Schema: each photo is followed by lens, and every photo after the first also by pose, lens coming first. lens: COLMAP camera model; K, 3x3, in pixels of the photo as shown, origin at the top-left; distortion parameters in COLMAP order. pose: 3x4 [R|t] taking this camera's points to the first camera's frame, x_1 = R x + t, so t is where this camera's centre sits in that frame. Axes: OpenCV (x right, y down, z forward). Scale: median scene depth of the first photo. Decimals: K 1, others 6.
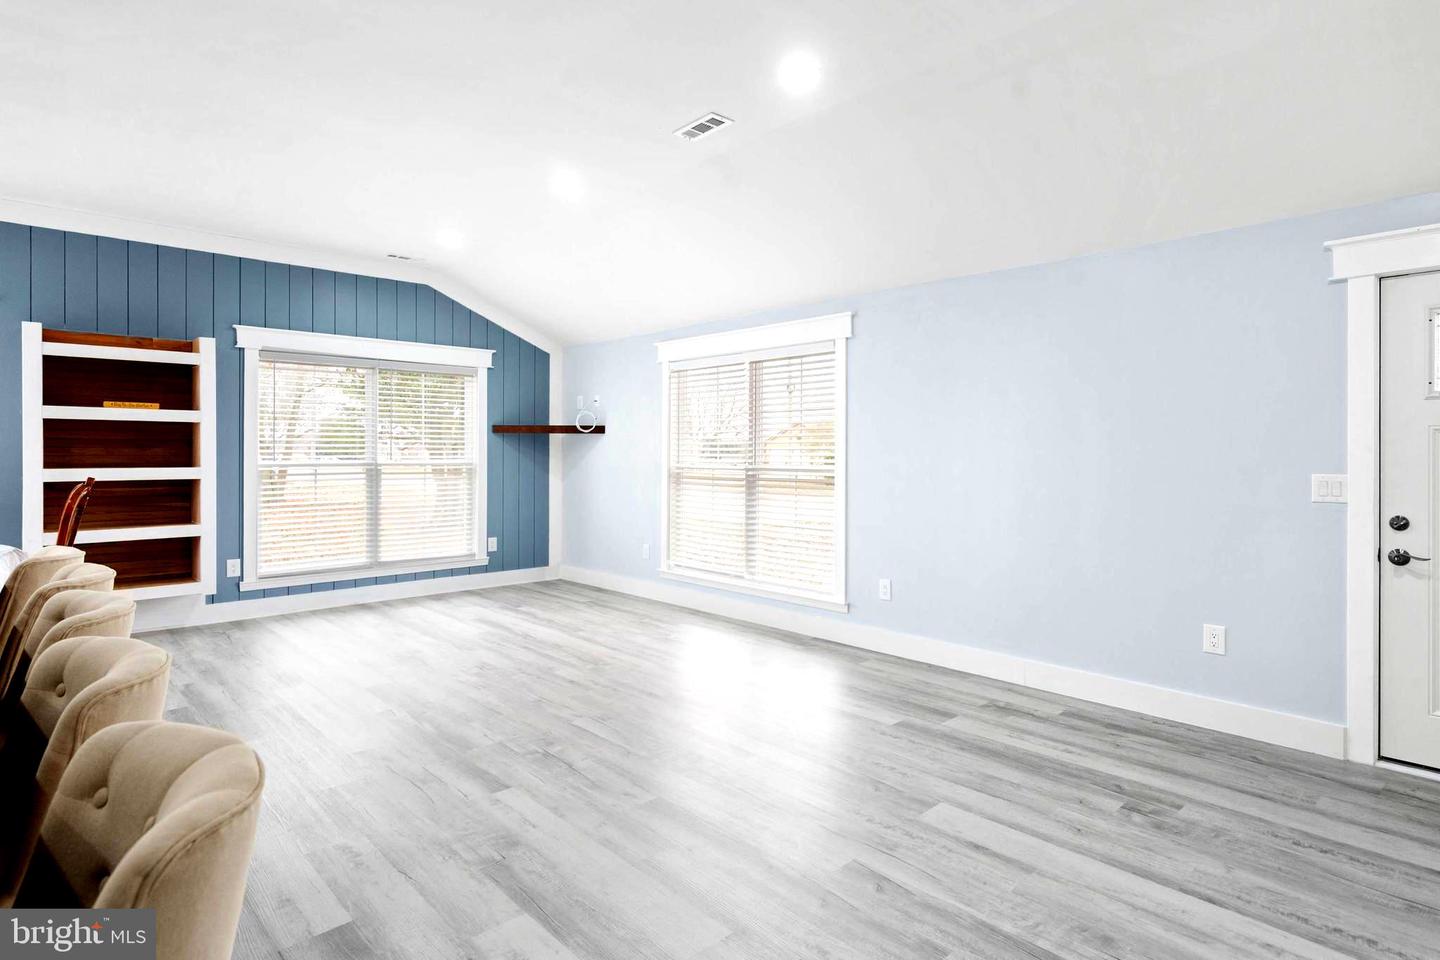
lens RADIAL K [[761.6, 0, 735.0], [0, 761.6, 474.4], [0, 0, 1]] dist [0.009361, -0.000131]
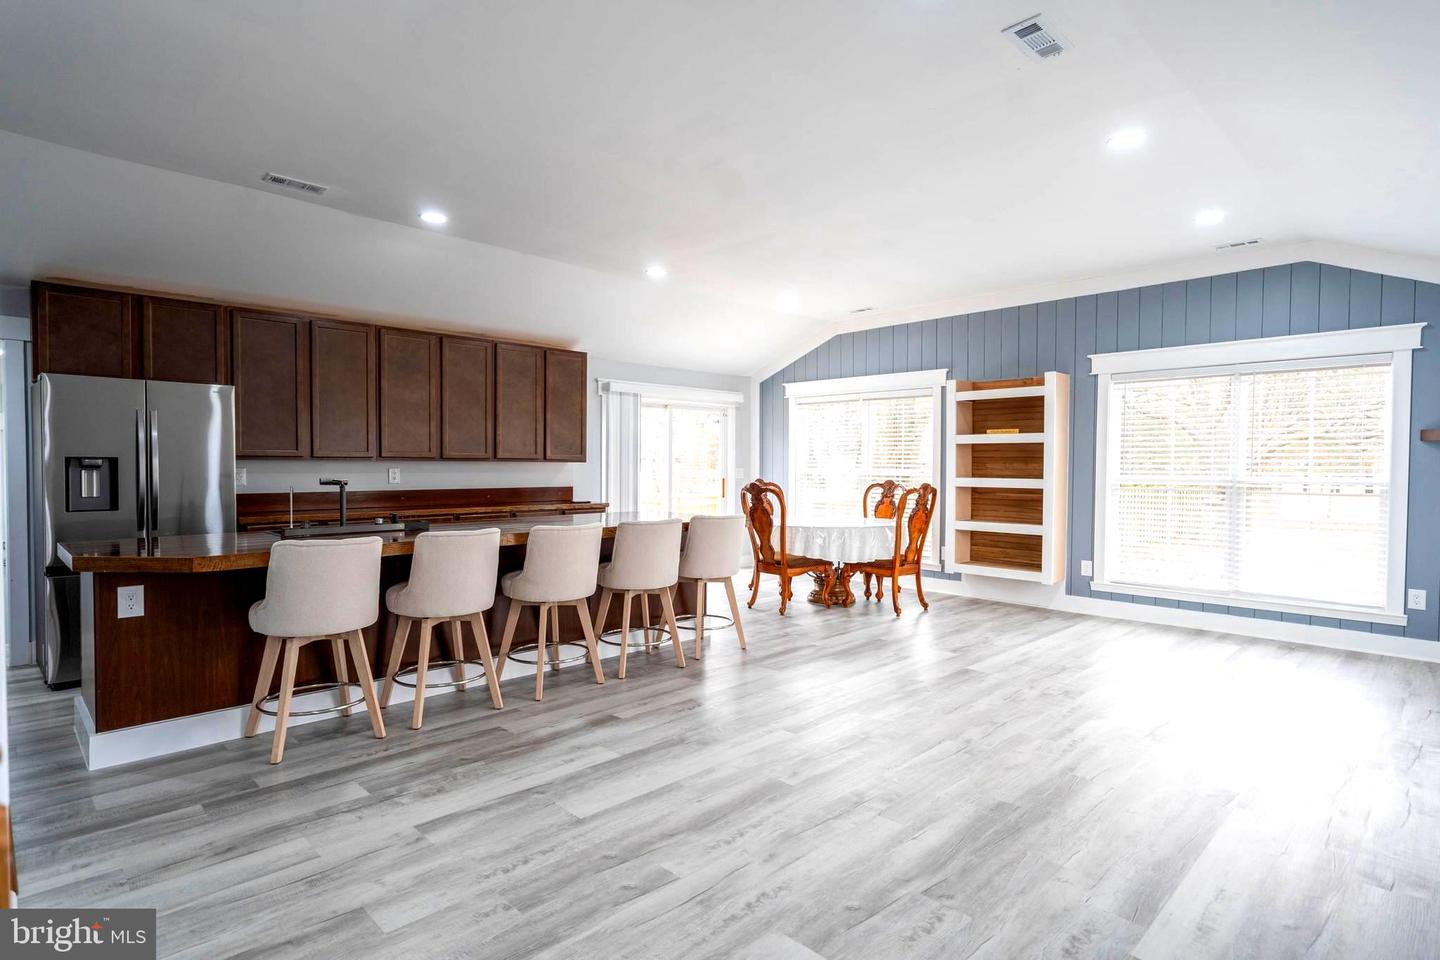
lens RADIAL K [[761.6, 0, 721.2], [0, 761.6, 488.3], [0, 0, 1]] dist [0.009361, -0.000131]
pose [[0.010878, 0.027540, -0.999562, 0.641776], [-0.036579, 0.998963, 0.027125, -0.010768], [0.999272, 0.036268, 0.011874, 0.589762]]
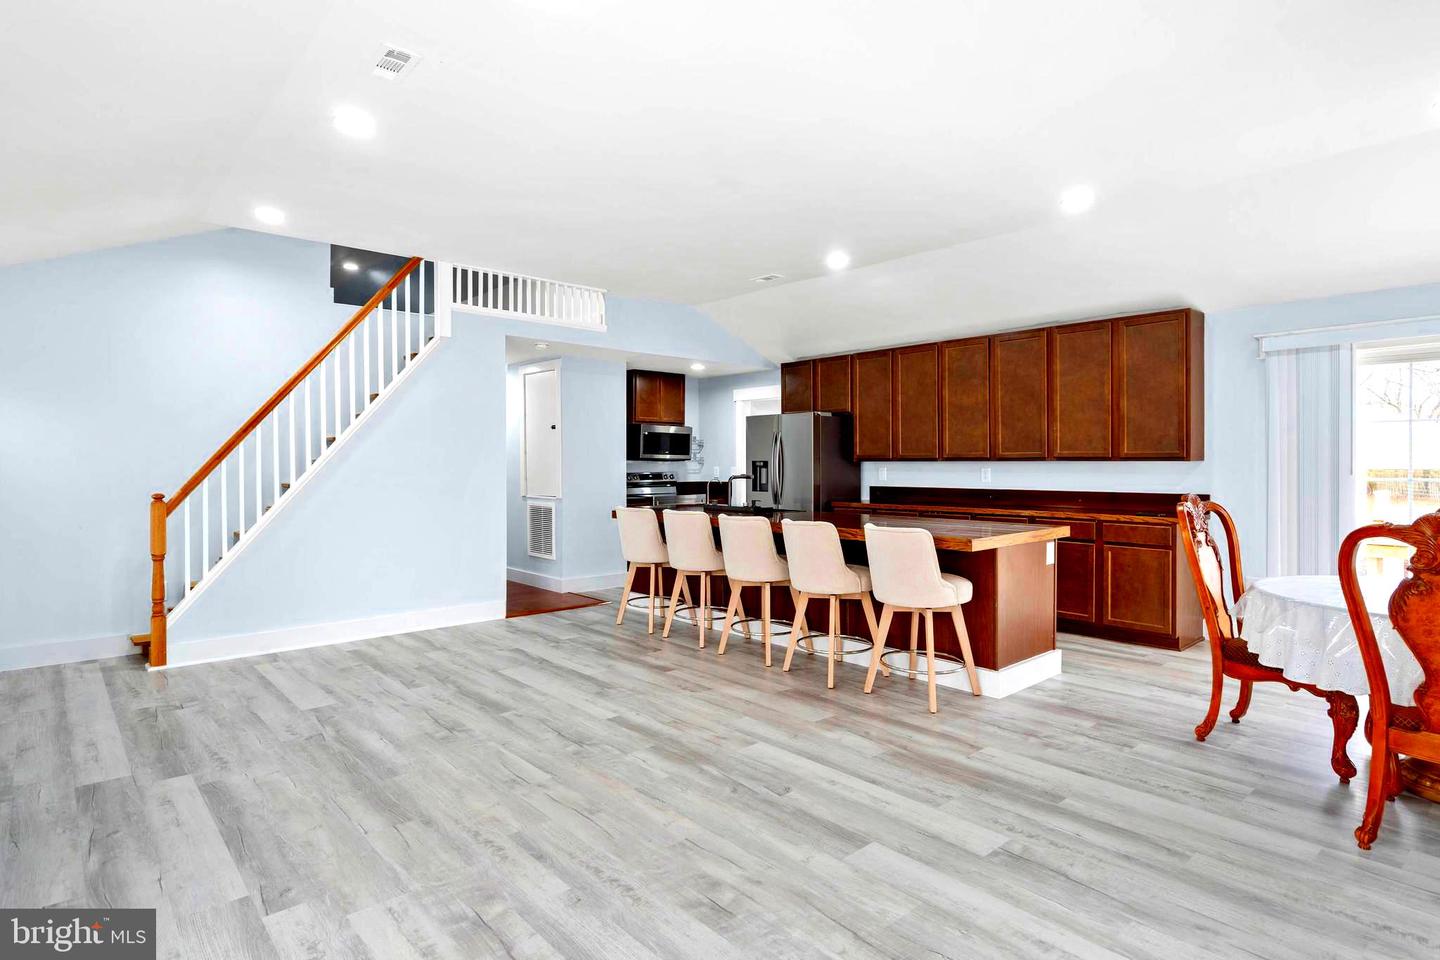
lens RADIAL K [[761.6, 0, 714.3], [0, 761.6, 469.0], [0, 0, 1]] dist [0.009361, -0.000131]
pose [[-0.998232, -0.001439, 0.059415, -0.383314], [0.000891, 0.999232, 0.039169, -0.046742], [-0.059426, 0.039152, -0.997465, 1.570748]]
